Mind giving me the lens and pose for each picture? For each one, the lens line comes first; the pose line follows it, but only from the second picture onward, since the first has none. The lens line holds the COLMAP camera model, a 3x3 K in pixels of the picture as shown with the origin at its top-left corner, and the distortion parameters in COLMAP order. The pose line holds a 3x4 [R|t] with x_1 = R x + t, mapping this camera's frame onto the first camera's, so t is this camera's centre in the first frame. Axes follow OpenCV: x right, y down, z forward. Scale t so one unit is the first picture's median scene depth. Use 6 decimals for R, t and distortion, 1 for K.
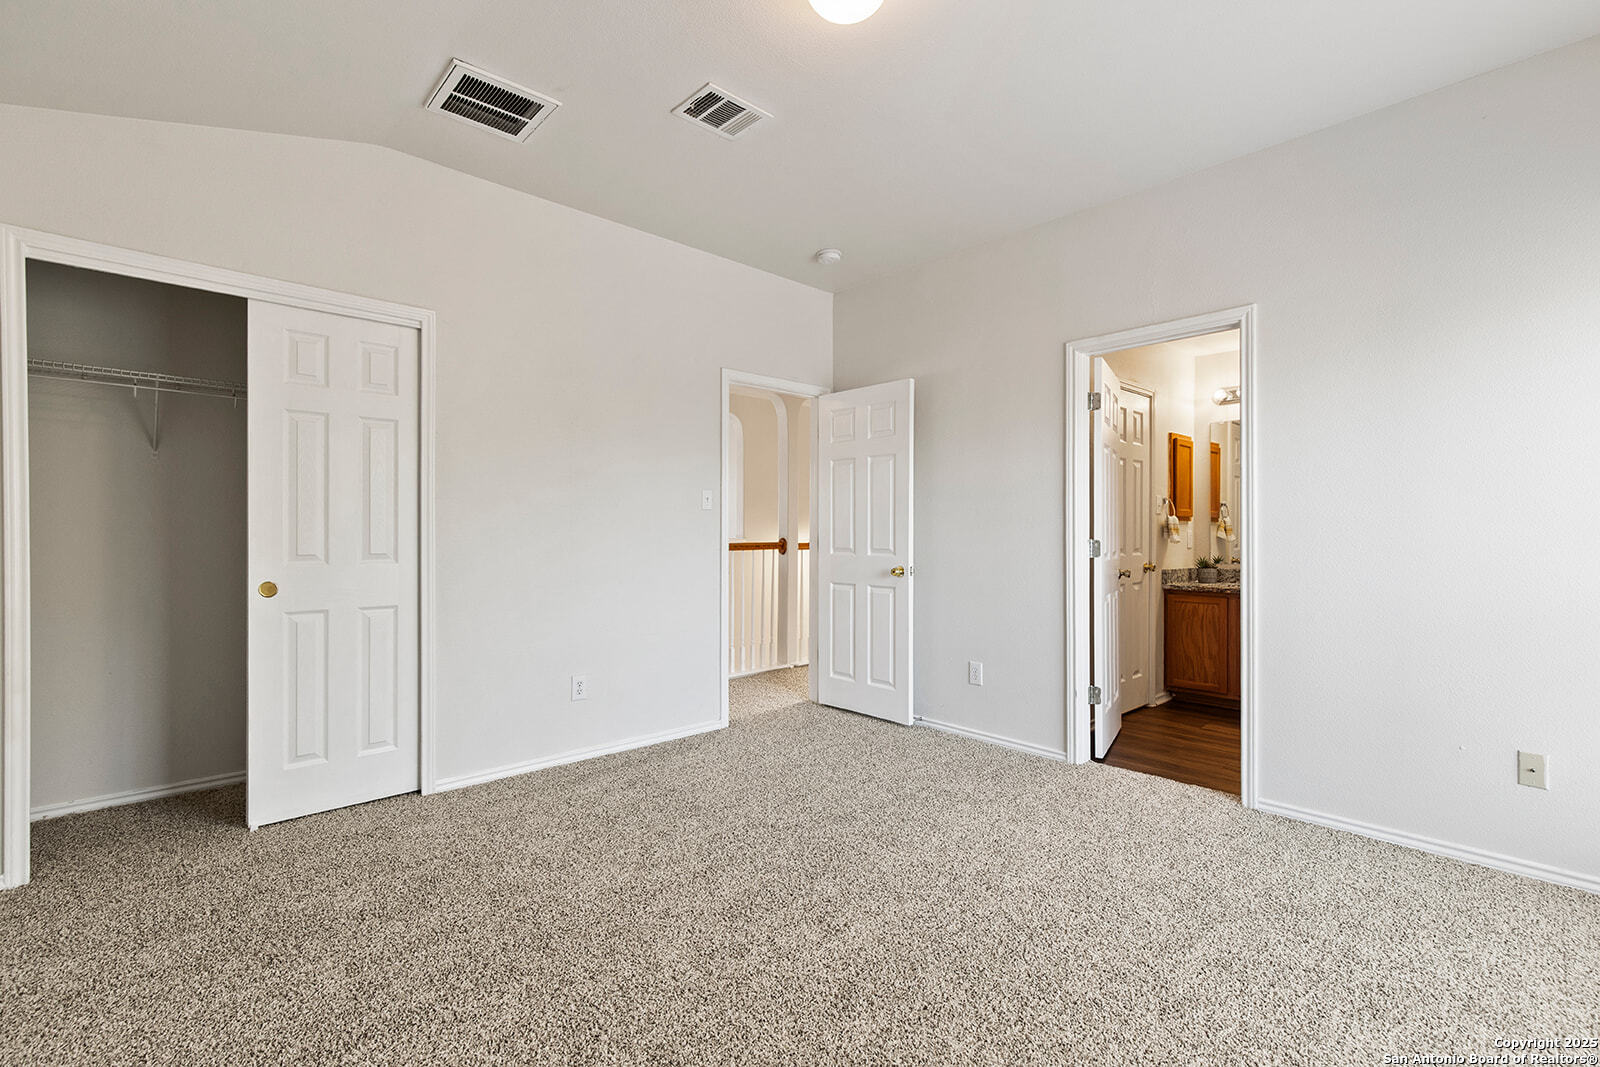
lens RADIAL K [[721.1, 0, 805.8], [0, 721.1, 531.3], [0, 0, 1]] dist [0.008042, -0.001008]
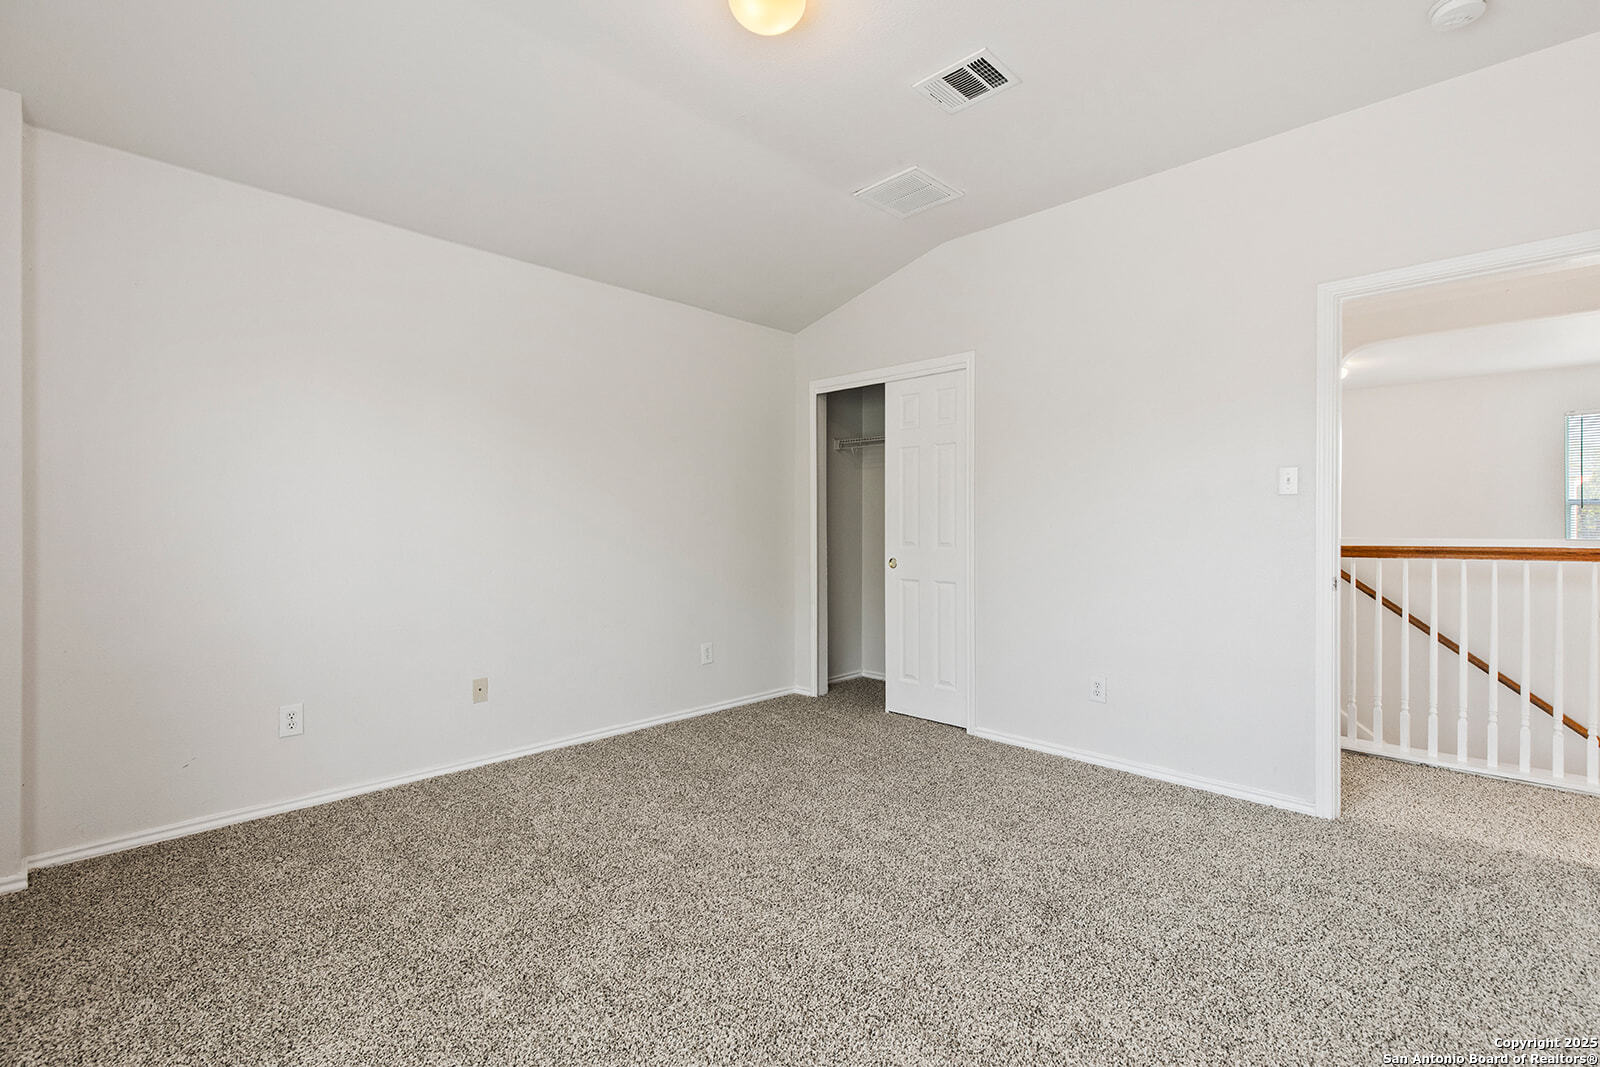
lens RADIAL K [[721.1, 0, 811.4], [0, 721.1, 533.4], [0, 0, 1]] dist [0.008042, -0.001008]
pose [[0.057243, 0.002920, -0.998356, 0.712262], [-0.003720, 0.999989, 0.002712, 0.010030], [0.998353, 0.003559, 0.057253, 0.644403]]
